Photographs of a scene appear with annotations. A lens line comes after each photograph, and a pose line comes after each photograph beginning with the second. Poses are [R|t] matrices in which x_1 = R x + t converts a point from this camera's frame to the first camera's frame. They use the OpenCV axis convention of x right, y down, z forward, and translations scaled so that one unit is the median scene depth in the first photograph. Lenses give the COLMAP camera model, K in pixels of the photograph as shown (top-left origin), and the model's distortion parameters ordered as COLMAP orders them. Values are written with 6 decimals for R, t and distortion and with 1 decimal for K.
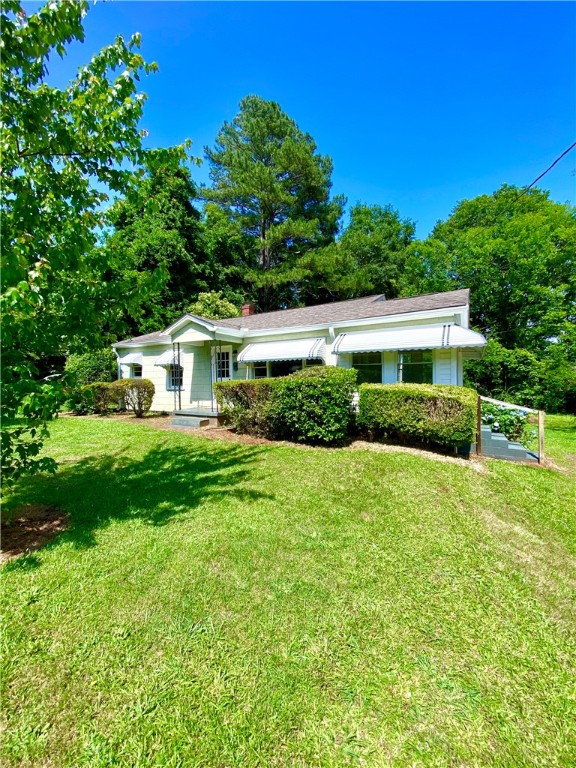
lens RADIAL K [[308.0, 0, 288.0], [0, 308.0, 384.0], [0, 0, 1]] dist [0.033478, -0.024166]
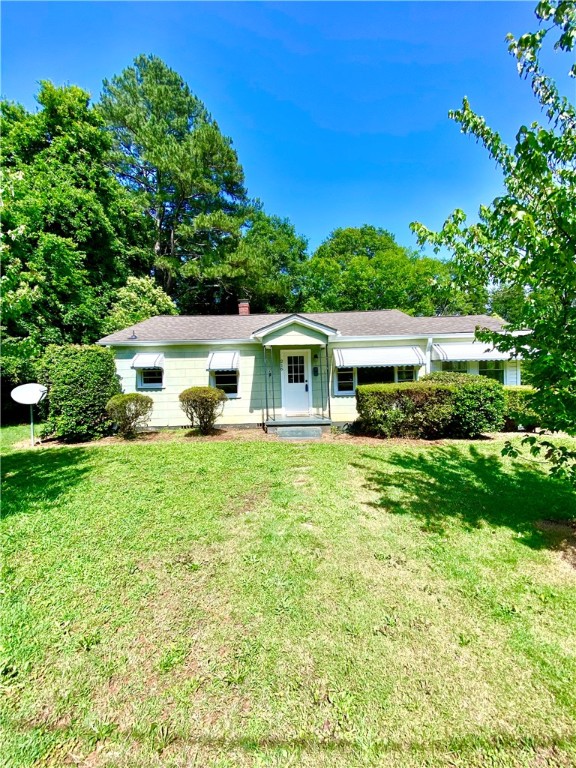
lens RADIAL K [[308.0, 0, 288.0], [0, 308.0, 384.0], [0, 0, 1]] dist [0.033478, -0.024166]
pose [[0.870368, -0.026170, 0.491705, -0.564239], [0.024077, 0.999654, 0.010585, -0.022671], [-0.491812, 0.002625, 0.870697, 0.150123]]
